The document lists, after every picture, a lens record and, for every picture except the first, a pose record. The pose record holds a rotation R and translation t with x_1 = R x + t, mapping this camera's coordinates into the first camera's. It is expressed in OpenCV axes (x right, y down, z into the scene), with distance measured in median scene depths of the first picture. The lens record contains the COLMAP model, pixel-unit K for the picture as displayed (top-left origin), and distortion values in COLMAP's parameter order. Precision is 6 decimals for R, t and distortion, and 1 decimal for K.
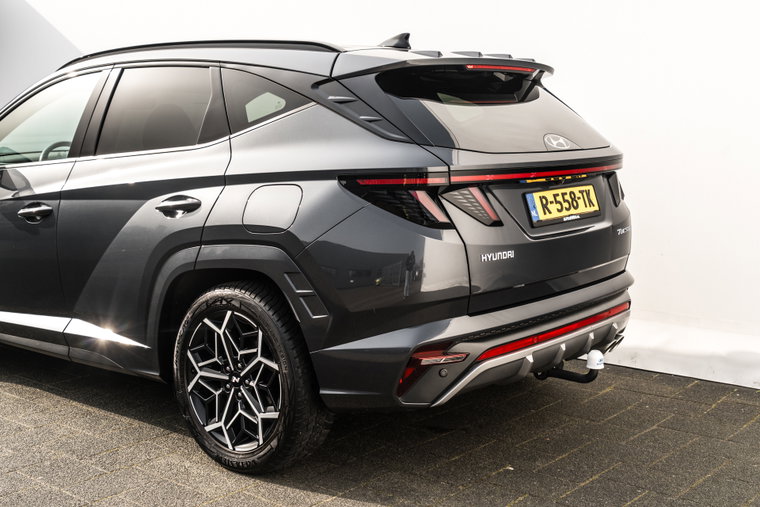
lens RADIAL K [[941.3, 0, 380.0], [0, 941.3, 253.5], [0, 0, 1]] dist [0.000320, -0.002119]
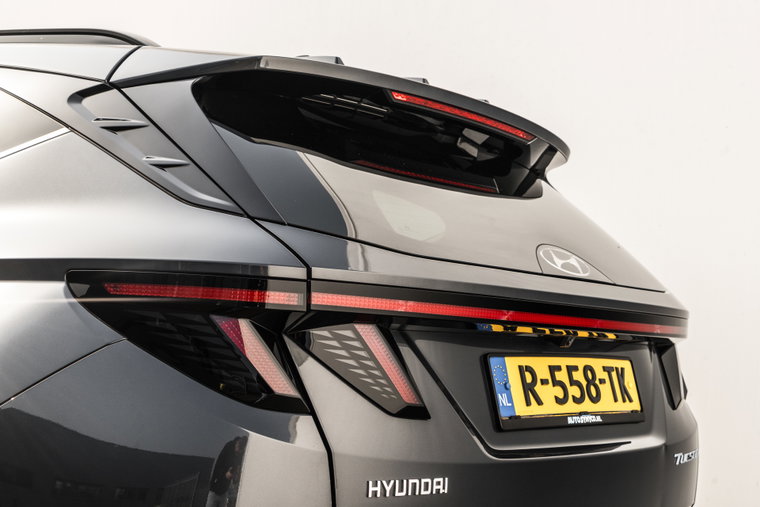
lens RADIAL K [[1128.1, 0, 380.0], [0, 1128.1, 253.5], [0, 0, 1]] dist [-0.015129, 0.002676]
pose [[0.995884, 0.090594, 0.002882, 0.091539], [-0.088446, 0.978239, -0.187687, -0.003620], [-0.019823, 0.186660, 0.982225, 0.428125]]
